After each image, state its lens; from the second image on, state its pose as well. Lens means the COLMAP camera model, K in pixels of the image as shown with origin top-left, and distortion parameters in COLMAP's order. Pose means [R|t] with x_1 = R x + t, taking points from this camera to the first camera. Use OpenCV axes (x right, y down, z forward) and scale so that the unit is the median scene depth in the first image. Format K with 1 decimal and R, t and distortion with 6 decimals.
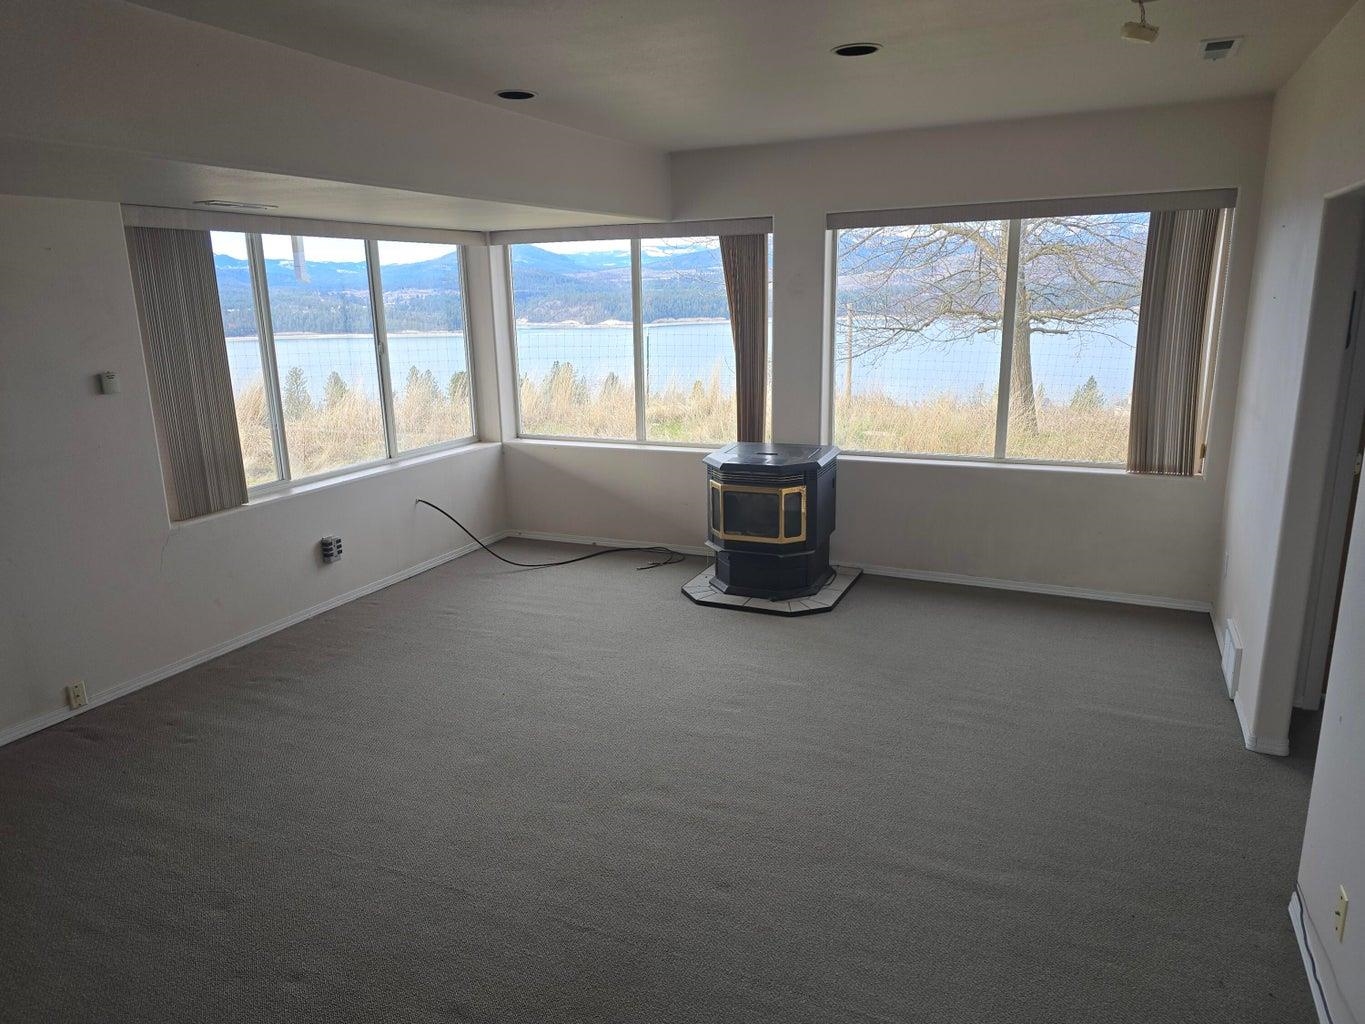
lens RADIAL K [[913.7, 0, 686.1], [0, 913.7, 516.5], [0, 0, 1]] dist [0.017406, -0.008099]
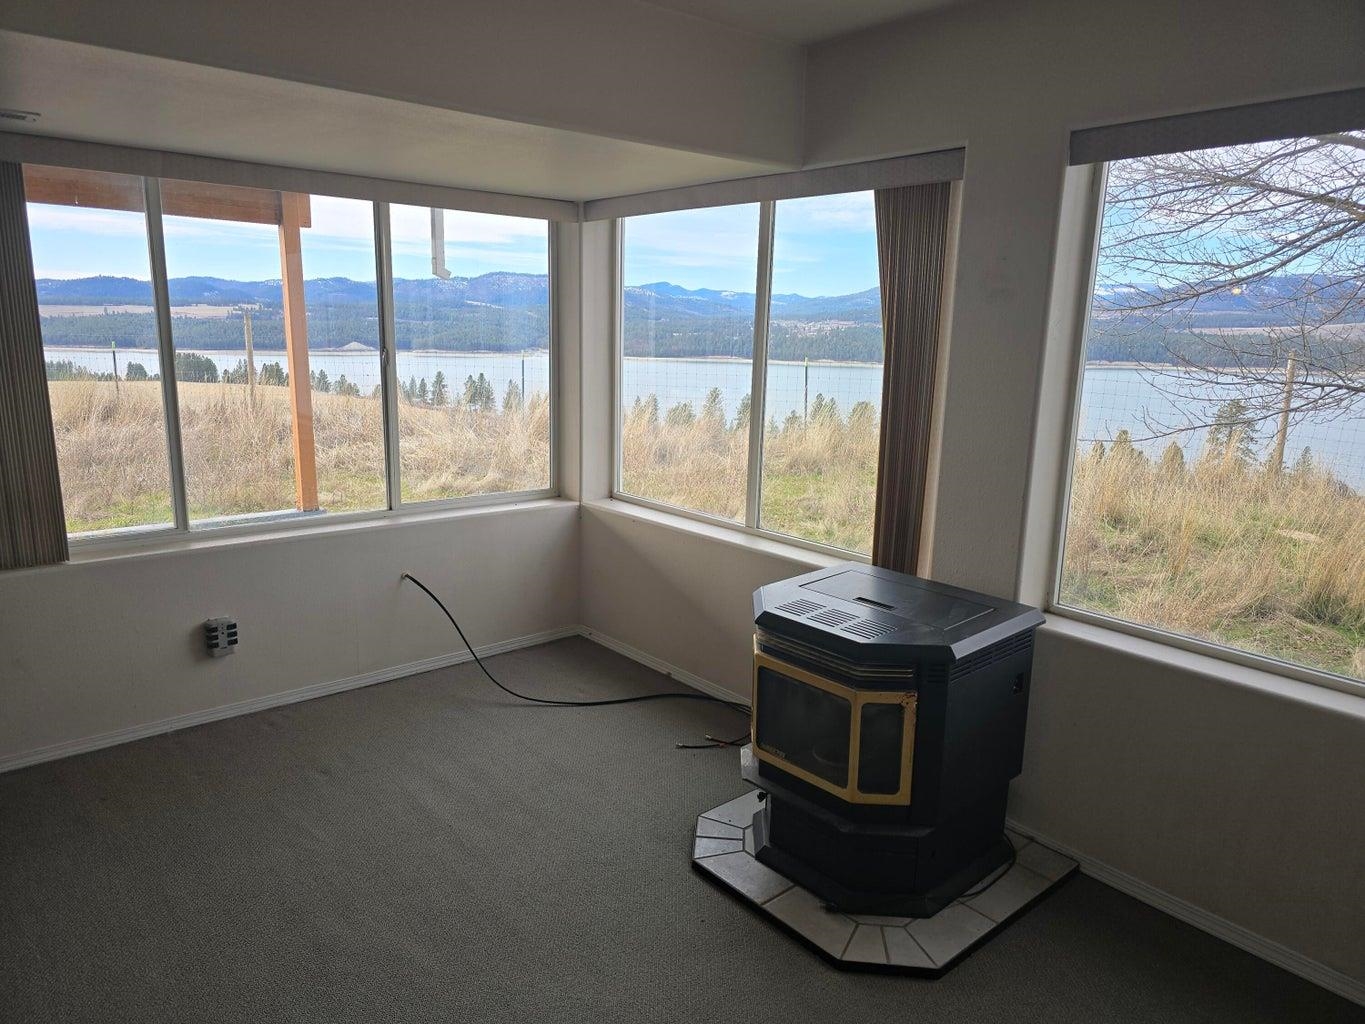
lens RADIAL K [[913.7, 0, 670.8], [0, 913.7, 504.2], [0, 0, 1]] dist [0.017406, -0.008099]
pose [[0.906009, 0.122637, -0.405102, 0.174946], [-0.141691, 0.989760, -0.017259, -0.092750], [0.398837, 0.073036, 0.914109, 0.464044]]
